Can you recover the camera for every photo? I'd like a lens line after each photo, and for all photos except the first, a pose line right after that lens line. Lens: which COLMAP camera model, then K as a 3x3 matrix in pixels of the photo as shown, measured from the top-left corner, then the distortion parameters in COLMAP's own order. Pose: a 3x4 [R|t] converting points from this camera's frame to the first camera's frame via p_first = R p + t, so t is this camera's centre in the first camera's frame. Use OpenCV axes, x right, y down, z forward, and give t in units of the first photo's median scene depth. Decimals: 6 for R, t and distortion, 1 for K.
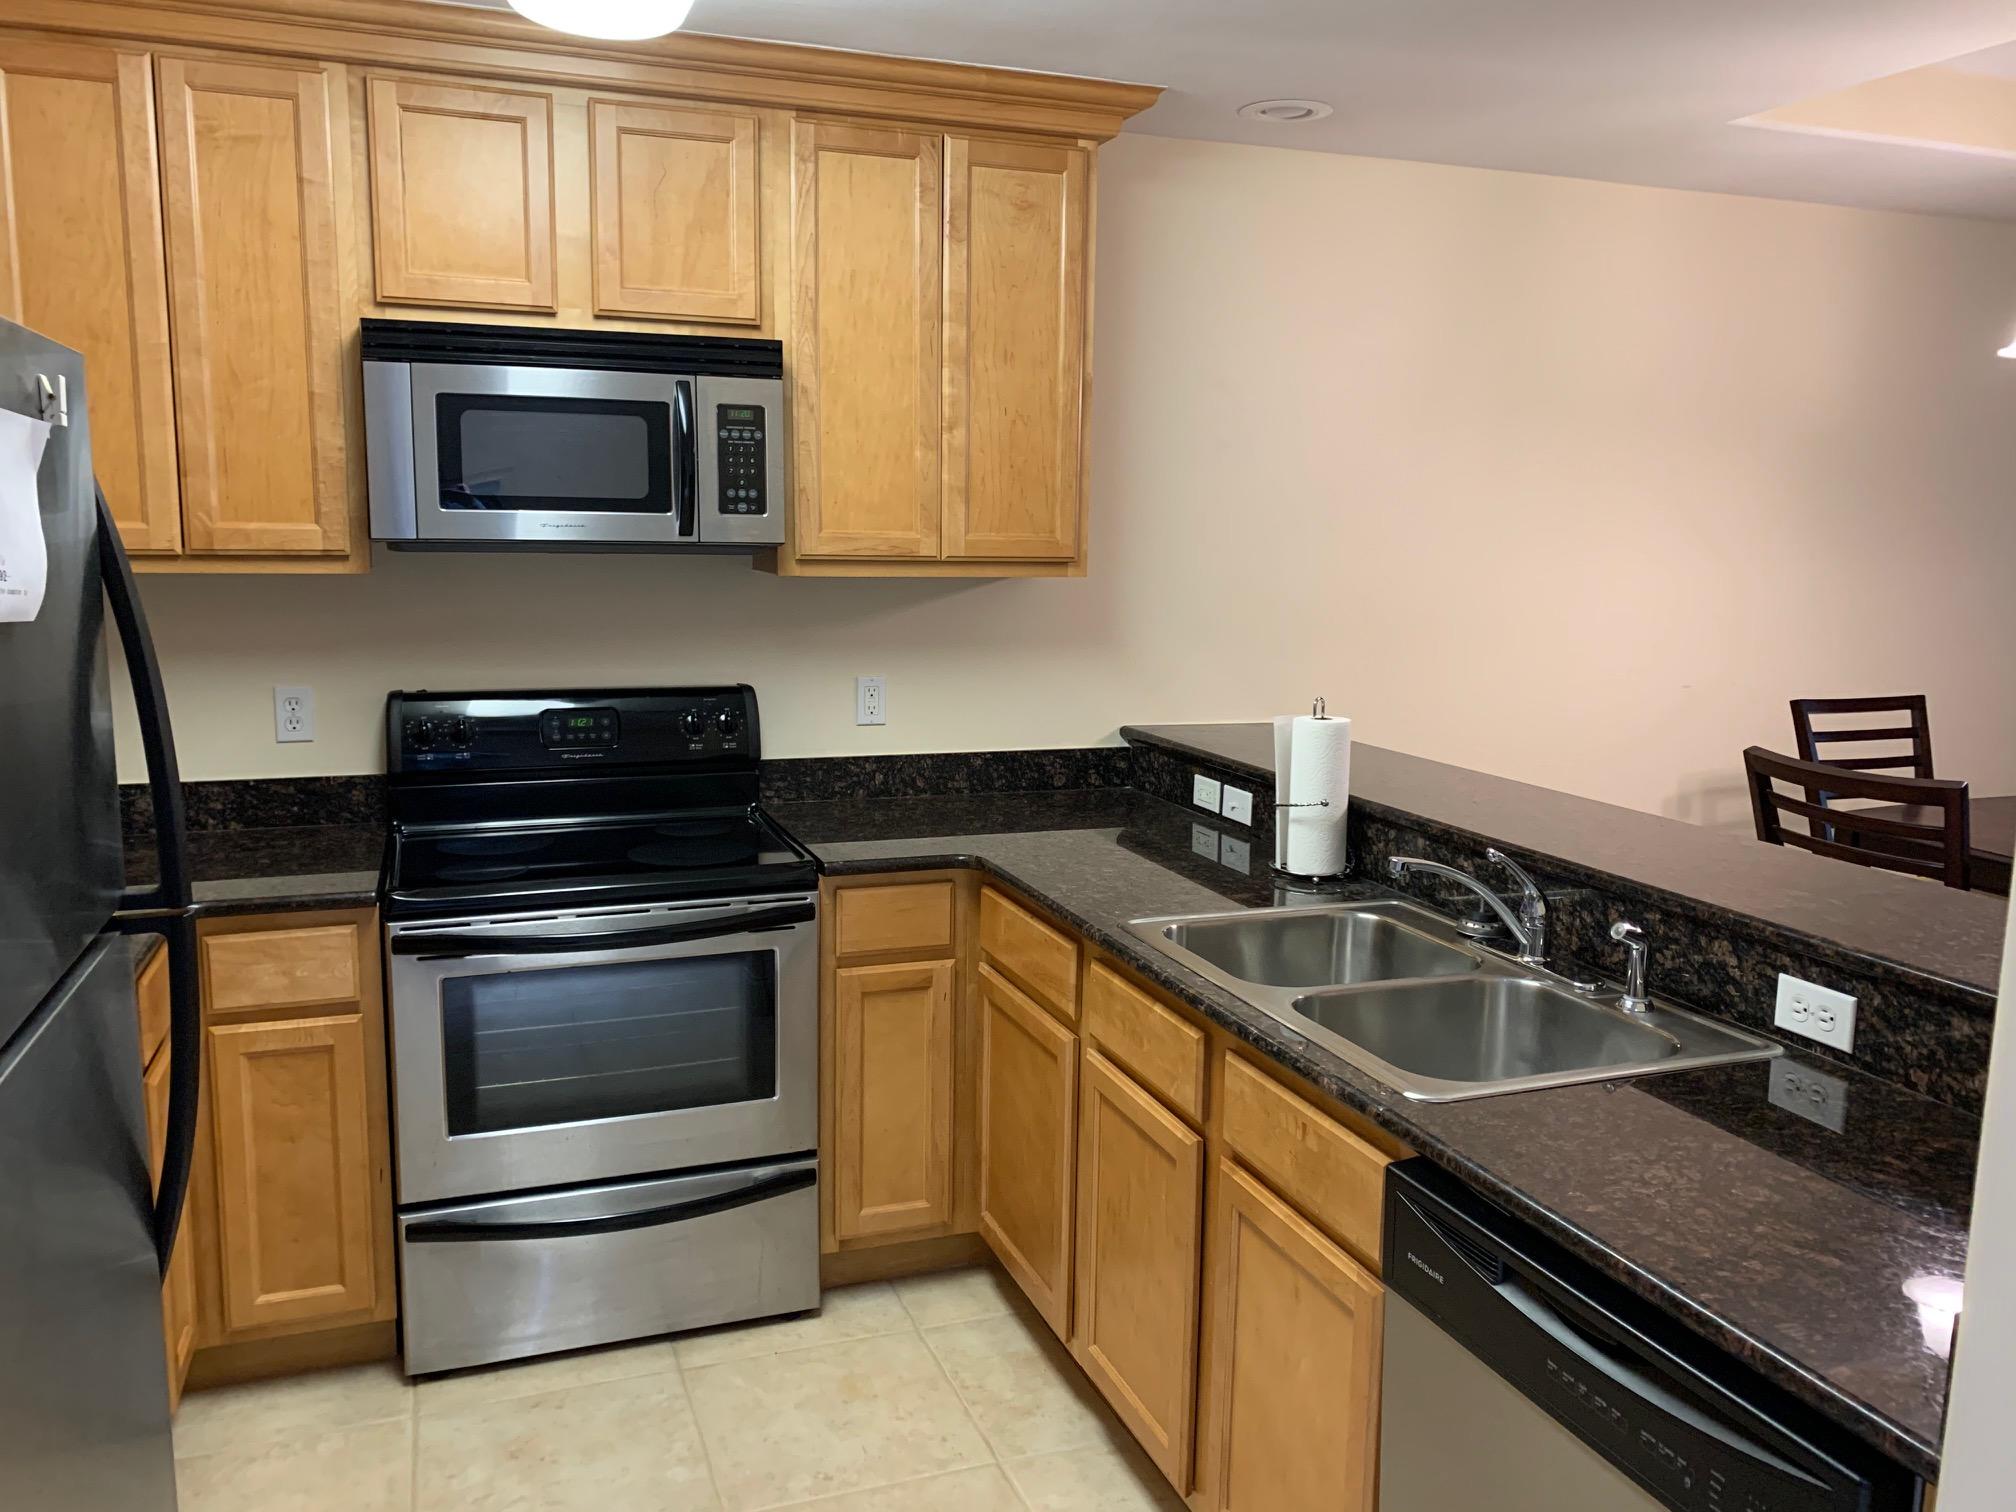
lens RADIAL K [[1526.3, 0, 1008.0], [0, 1526.3, 756.0], [0, 0, 1]] dist [0.002409, -0.001065]
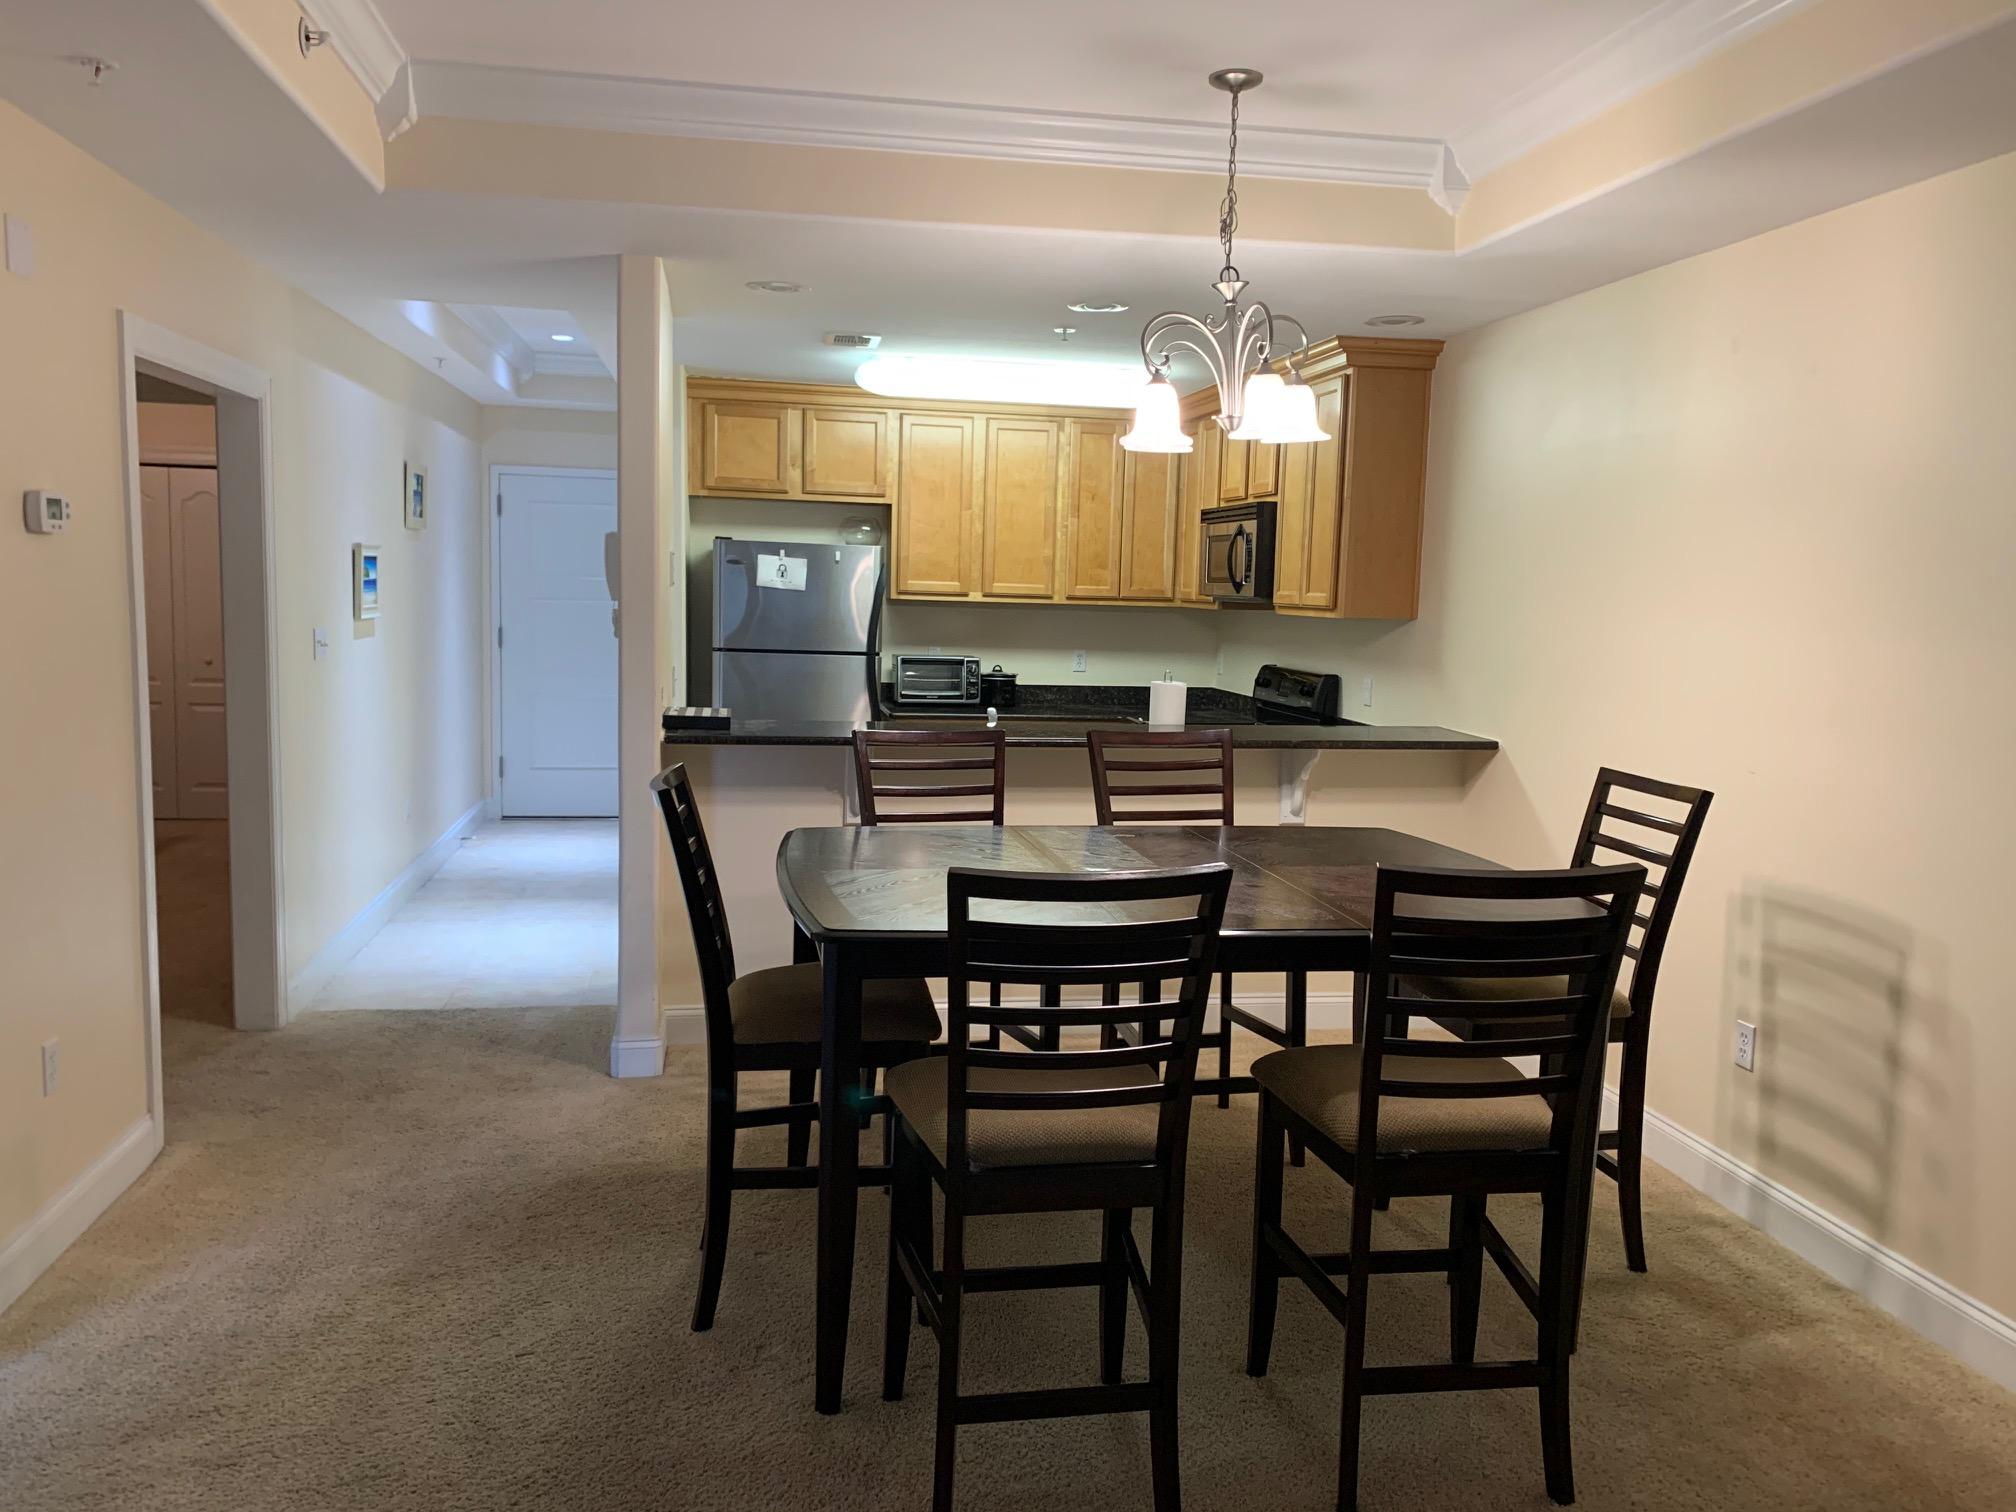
lens RADIAL K [[1531.0, 0, 1008.0], [0, 1531.0, 756.0], [0, 0, 1]] dist [0.206394, -0.000468]
pose [[-0.184674, 0.091649, -0.978517, 2.033469], [-0.177925, 0.976072, 0.125000, -0.132581], [0.966560, 0.197187, -0.163949, 1.074541]]
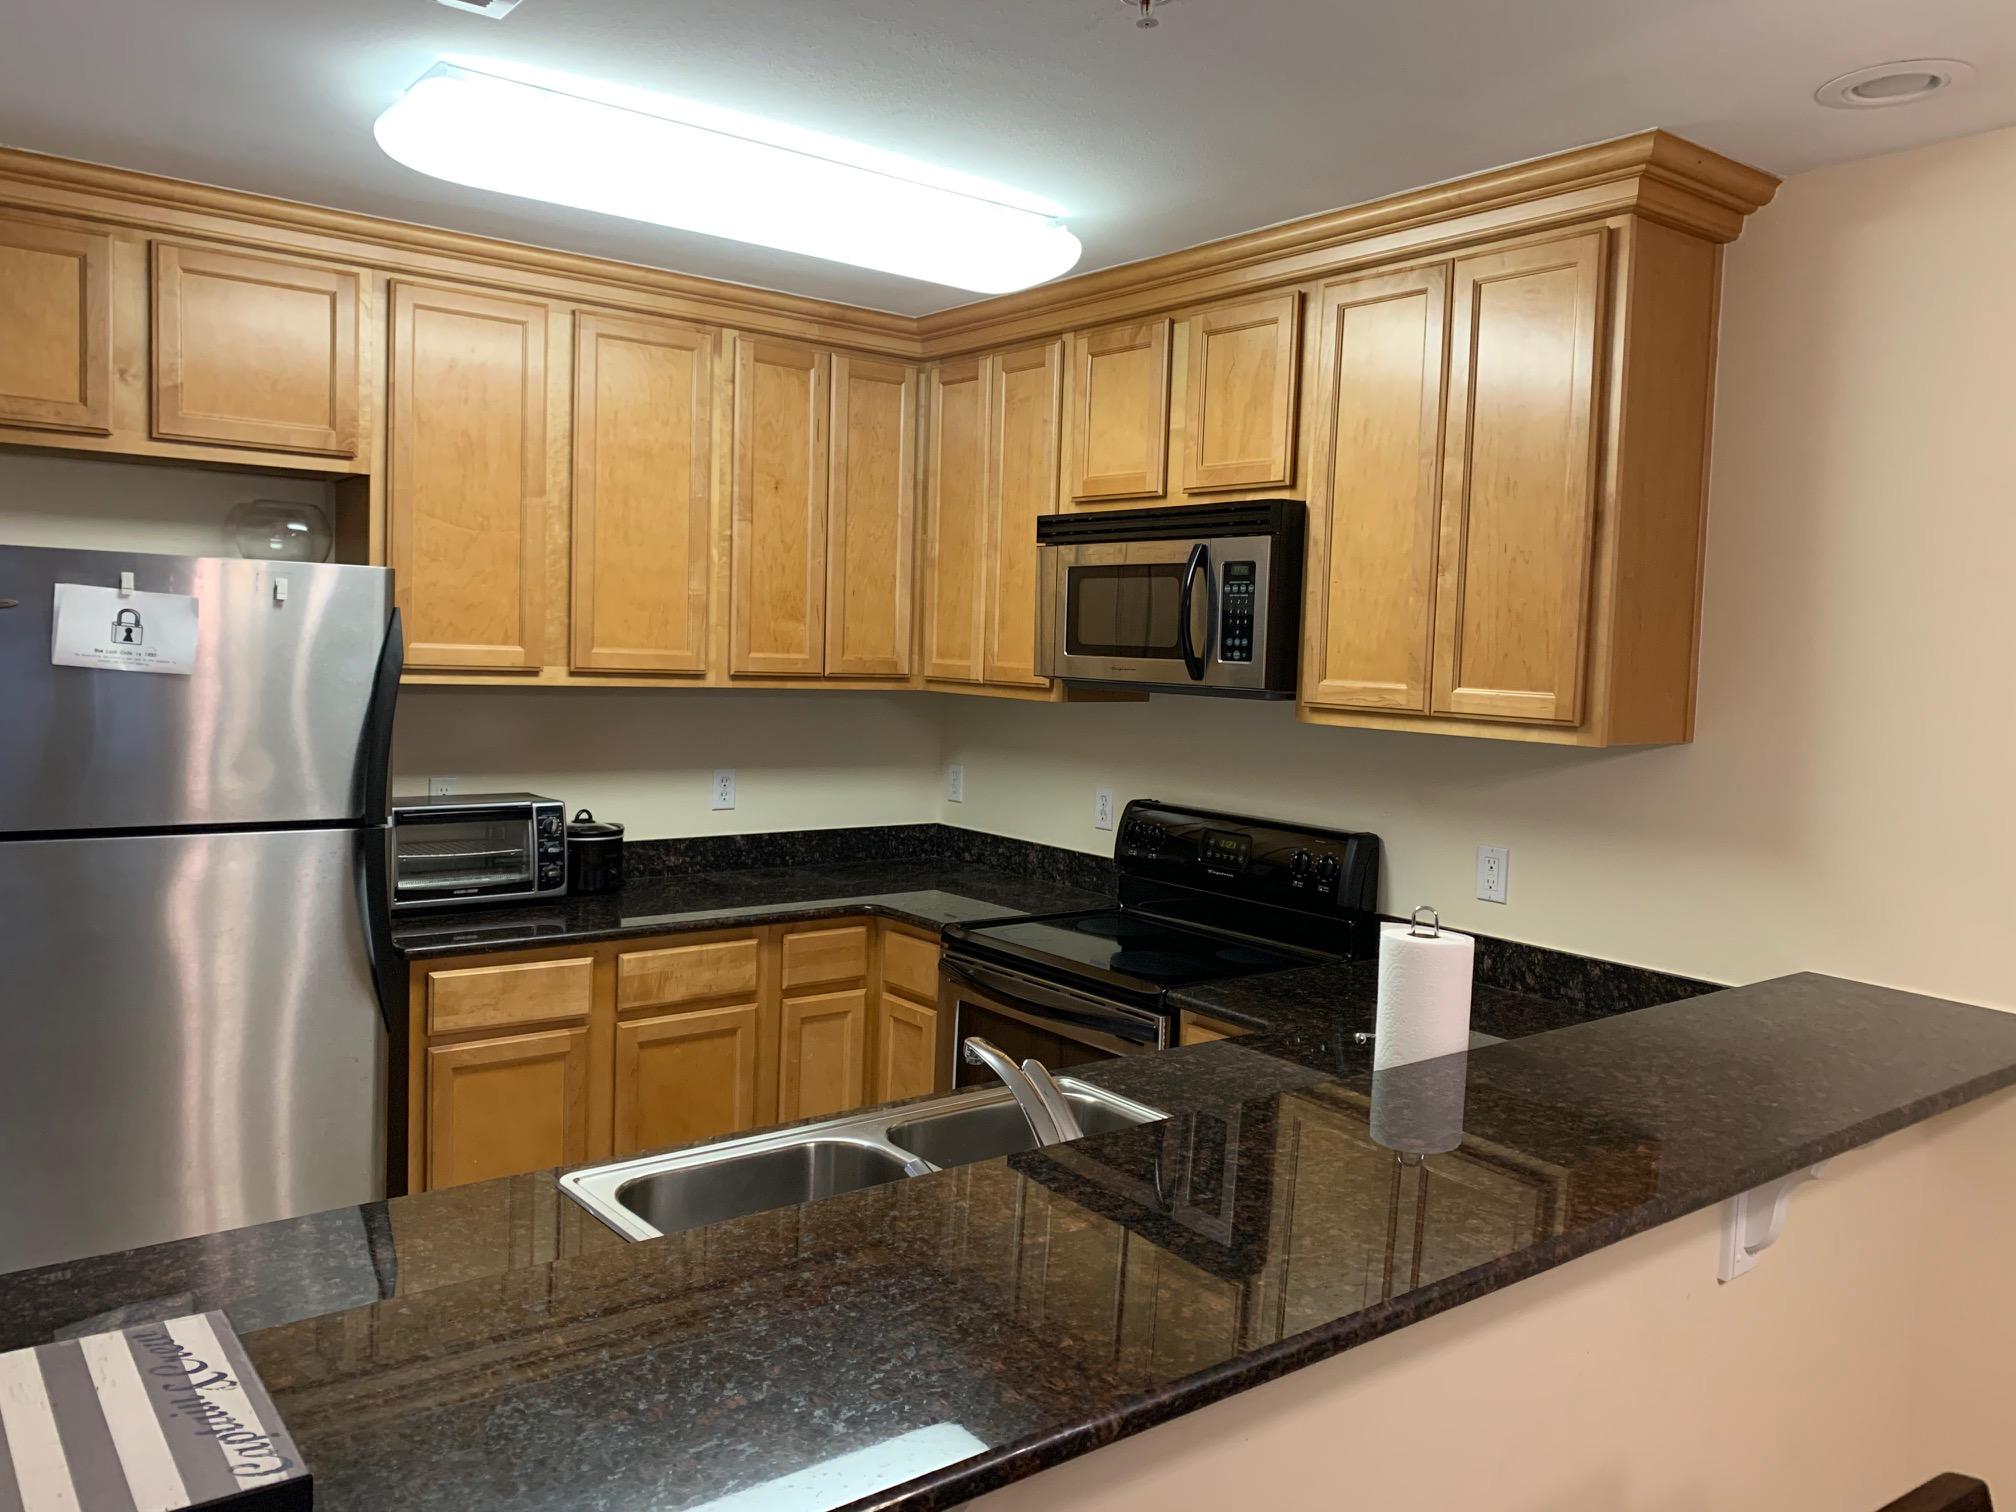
lens RADIAL K [[1550.7, 0, 1005.0], [0, 1550.7, 727.2], [0, 0, 1]] dist [0.095189, -0.108564]
pose [[0.284863, 0.049502, -0.957289, 0.829610], [-0.173226, 0.984882, -0.000618, -0.083956], [0.942786, 0.166003, 0.289131, 0.538416]]
